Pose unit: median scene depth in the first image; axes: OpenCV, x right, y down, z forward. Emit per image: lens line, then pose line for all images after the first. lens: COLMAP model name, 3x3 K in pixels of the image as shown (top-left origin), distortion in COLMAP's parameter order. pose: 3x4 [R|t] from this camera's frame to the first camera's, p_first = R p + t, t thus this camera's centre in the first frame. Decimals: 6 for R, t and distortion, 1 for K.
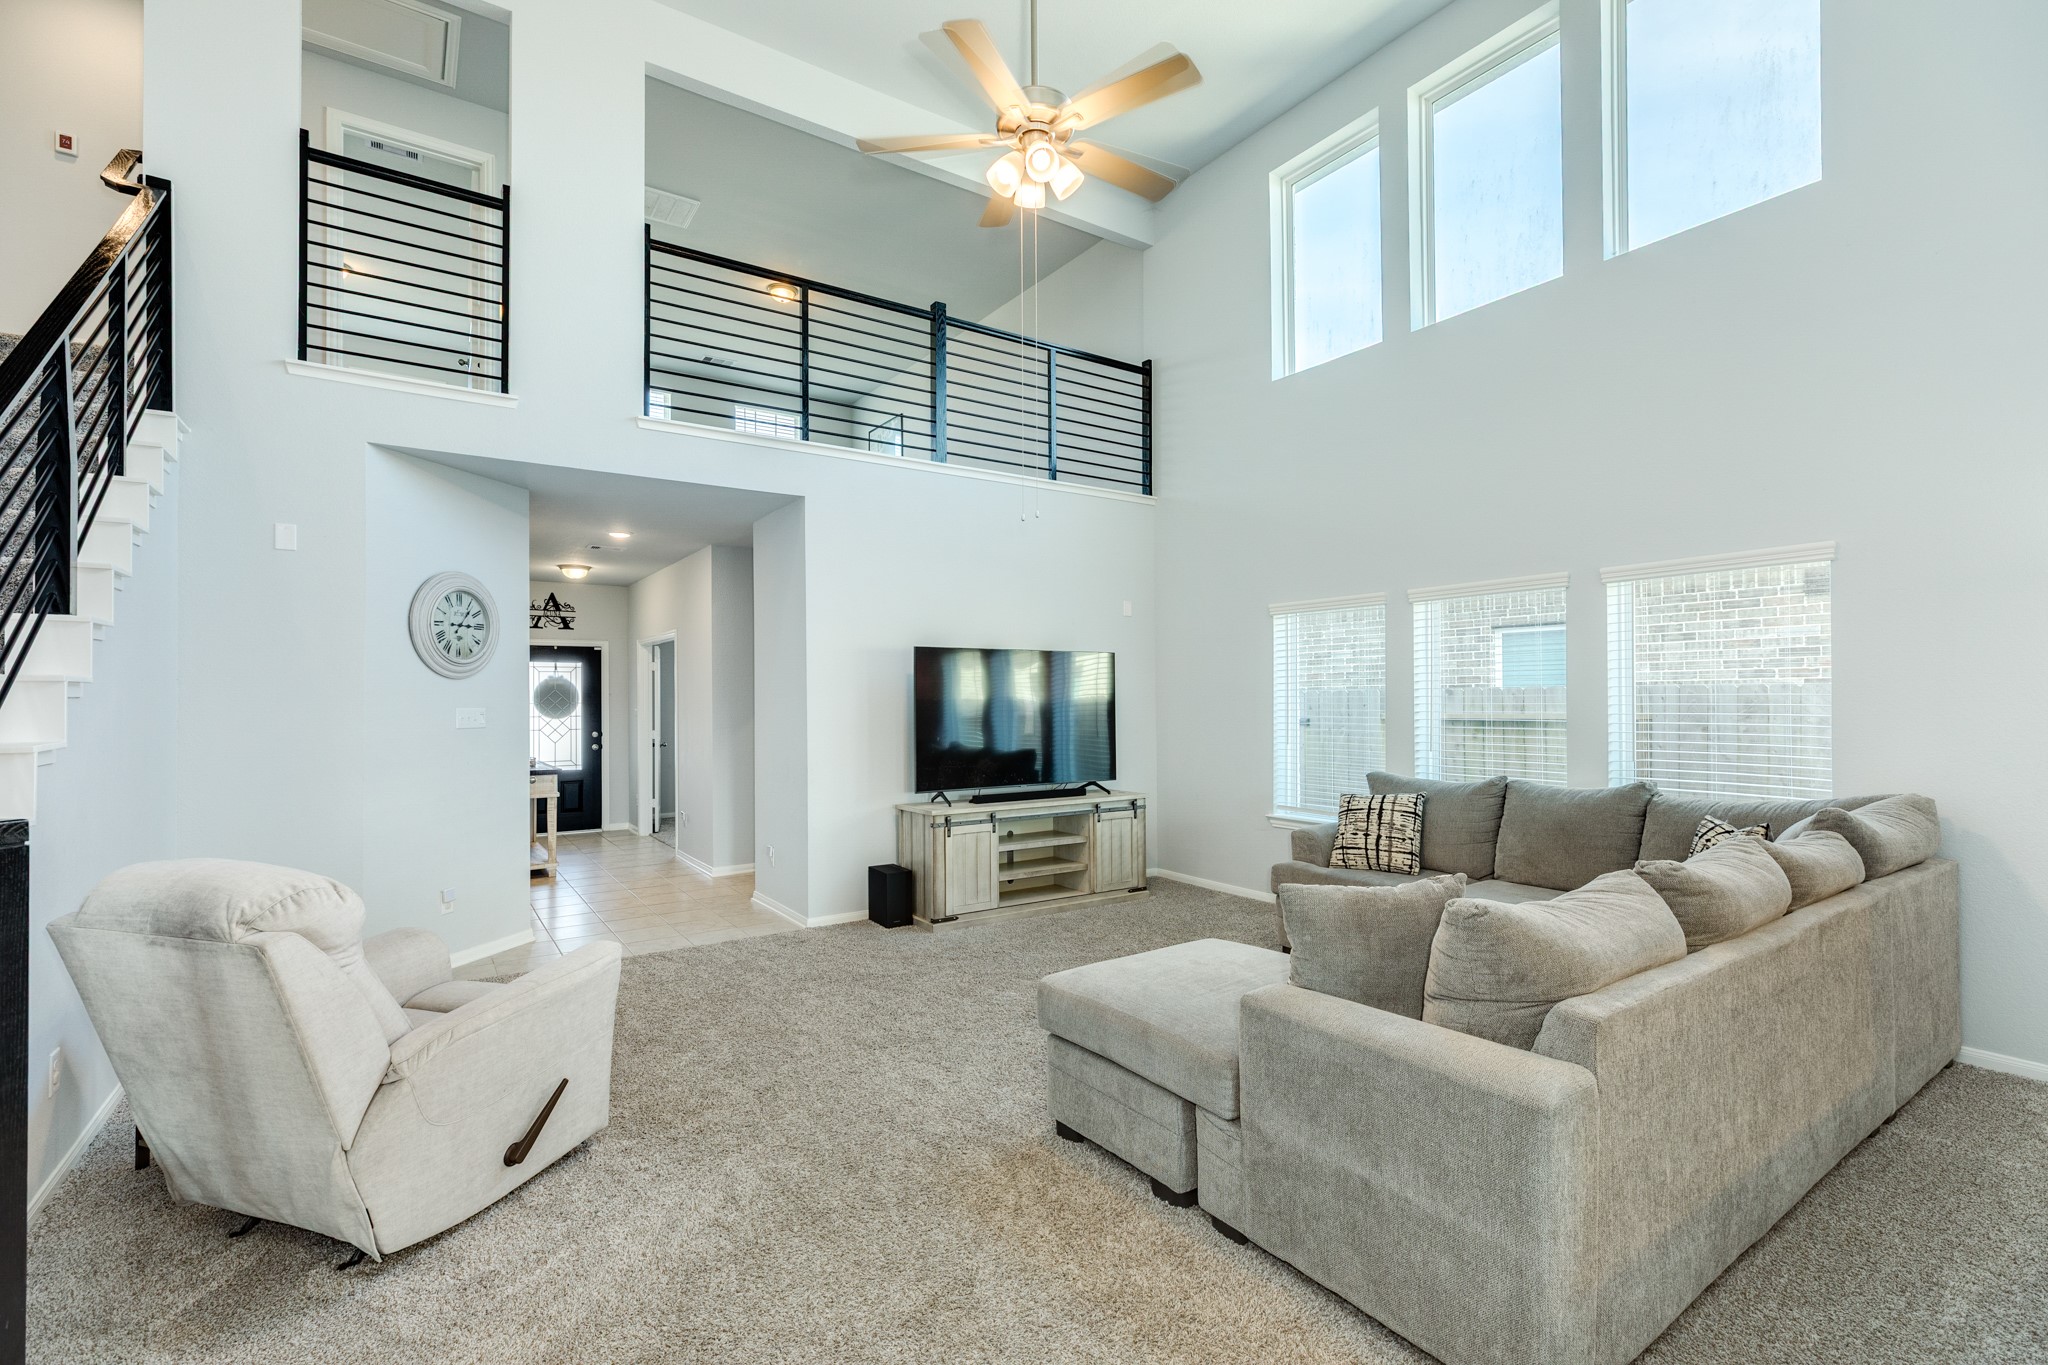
lens RADIAL K [[924.5, 0, 1024.0], [0, 924.5, 682.5], [0, 0, 1]] dist [0.016249, 0.000167]
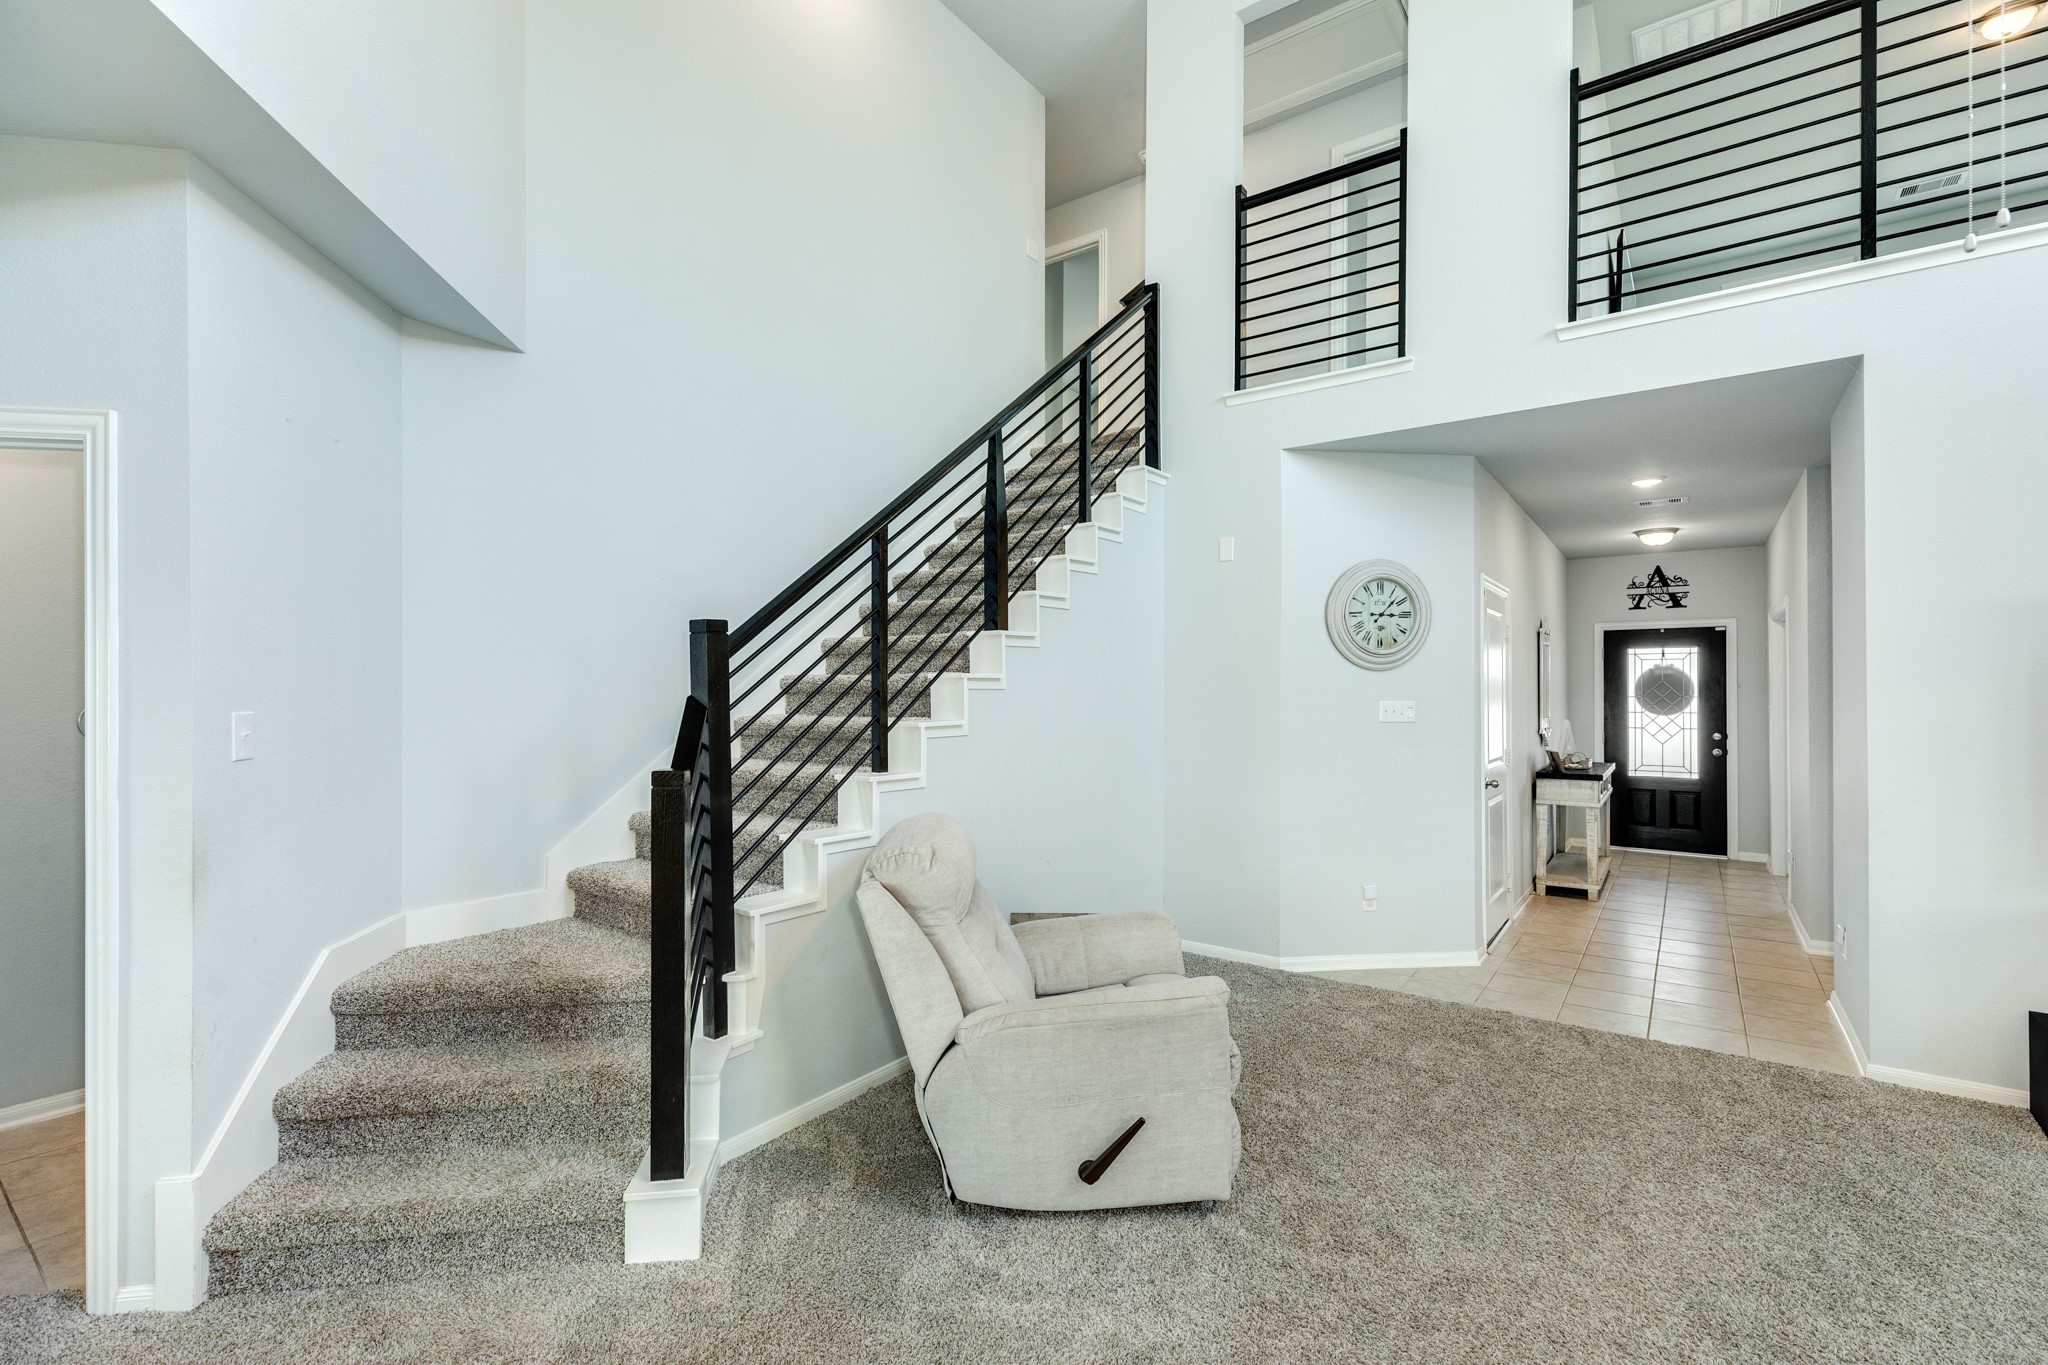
lens RADIAL K [[924.5, 0, 1024.0], [0, 924.5, 682.5], [0, 0, 1]] dist [0.016249, 0.000167]
pose [[0.346476, -0.002957, -0.938054, 0.160002], [0.011766, 0.999930, 0.001194, 0.003069], [0.937985, -0.011451, 0.346486, 0.310521]]
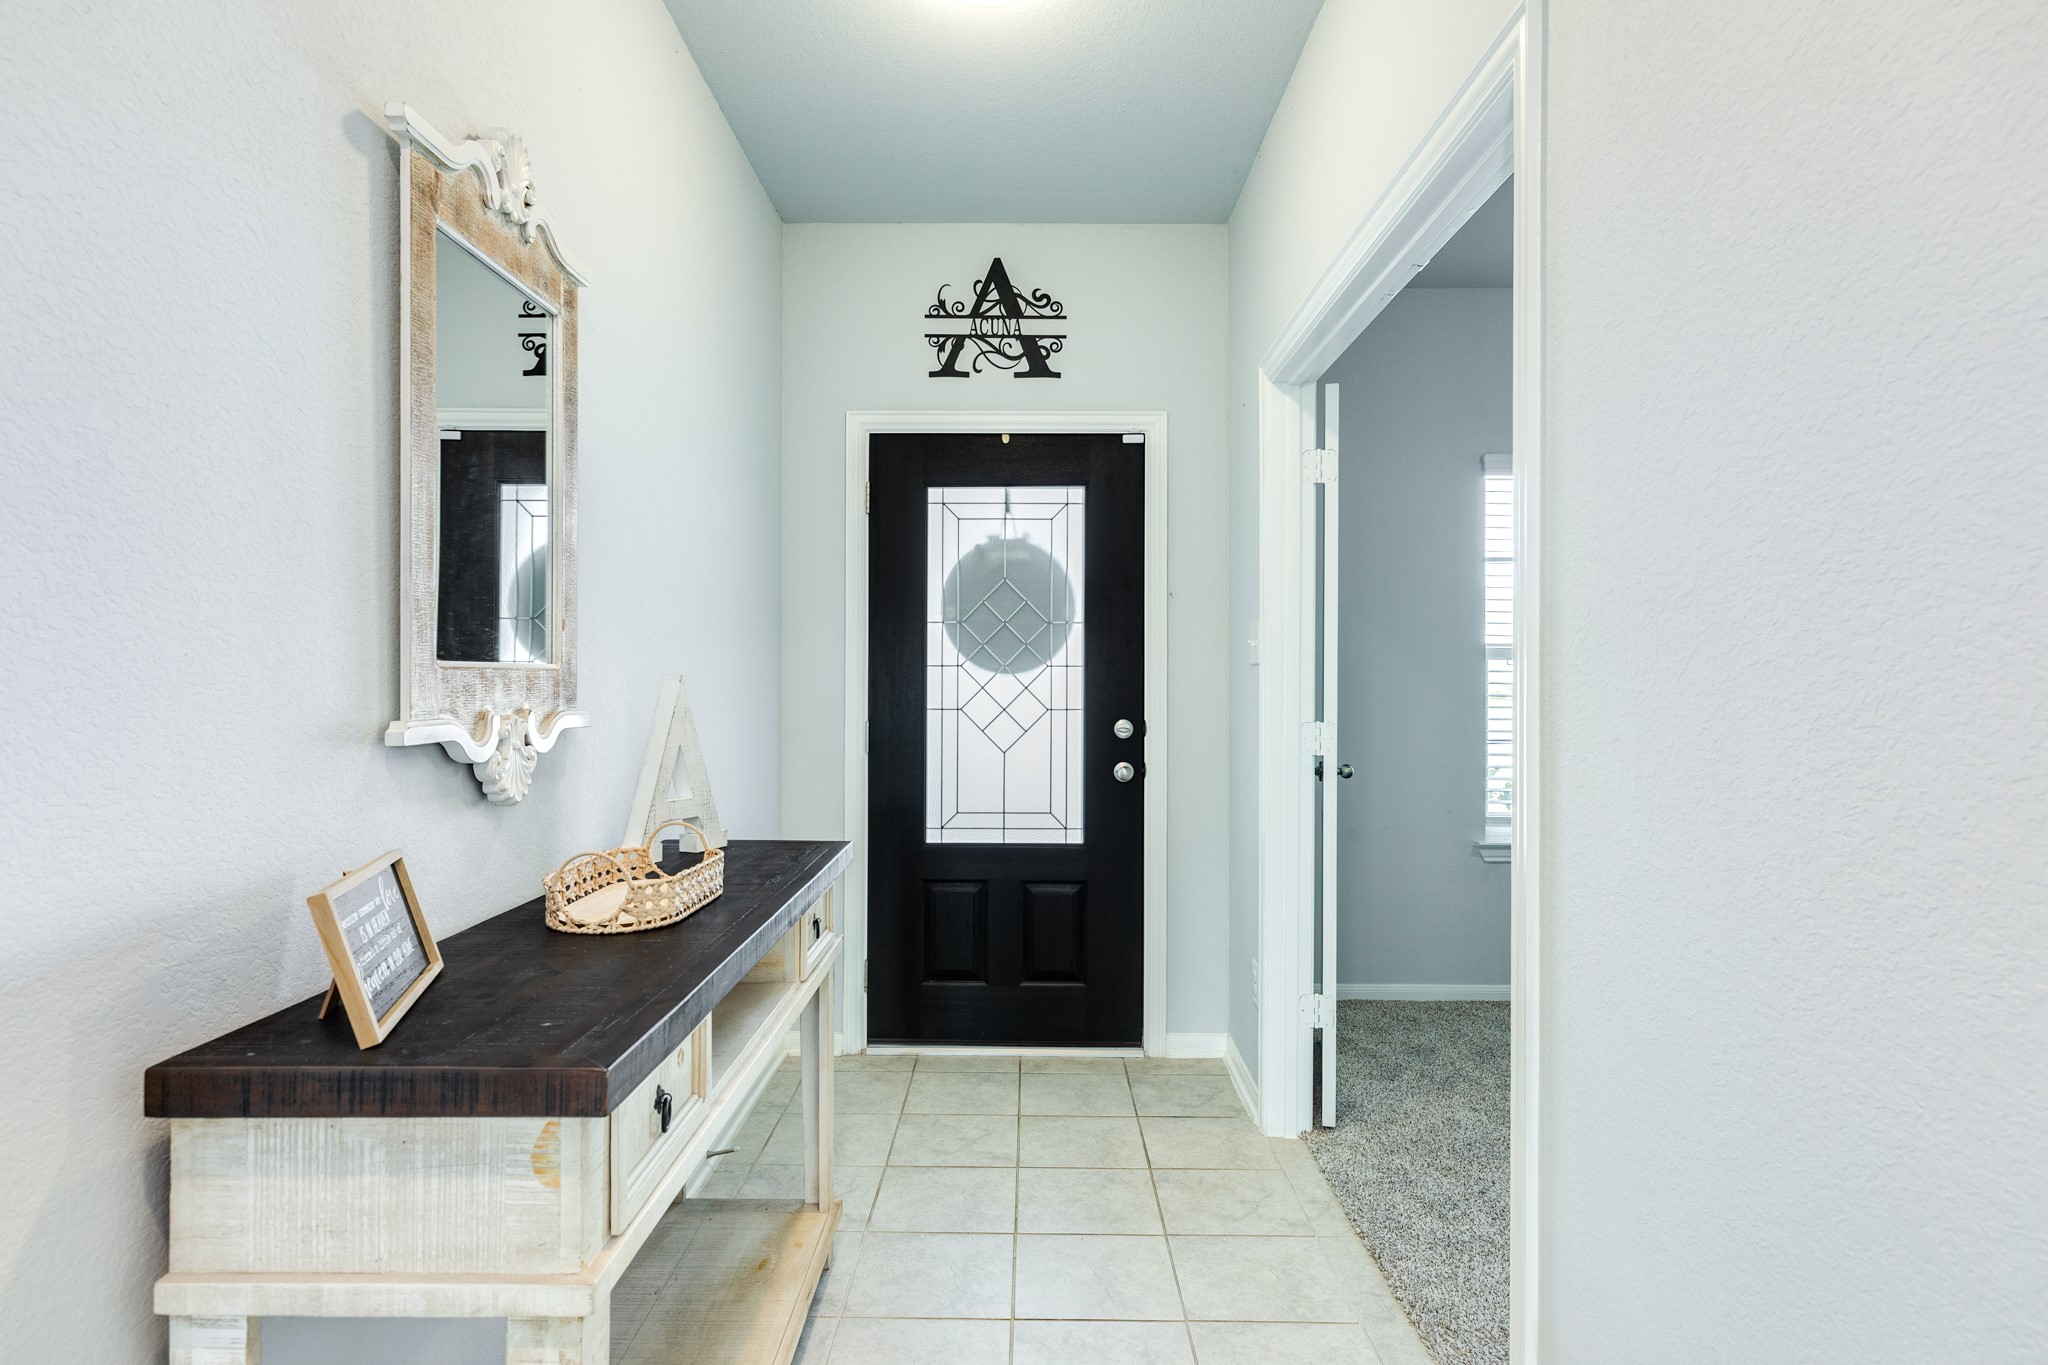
lens RADIAL K [[1262.9, 0, 1024.0], [0, 1262.9, 682.5], [0, 0, 1]] dist [0.005572, 0.001277]
pose [[0.826674, 0.009459, -0.562602, -0.499197], [0.001426, 0.999820, 0.018905, 0.064093], [0.562680, -0.016431, 0.826511, 1.236427]]
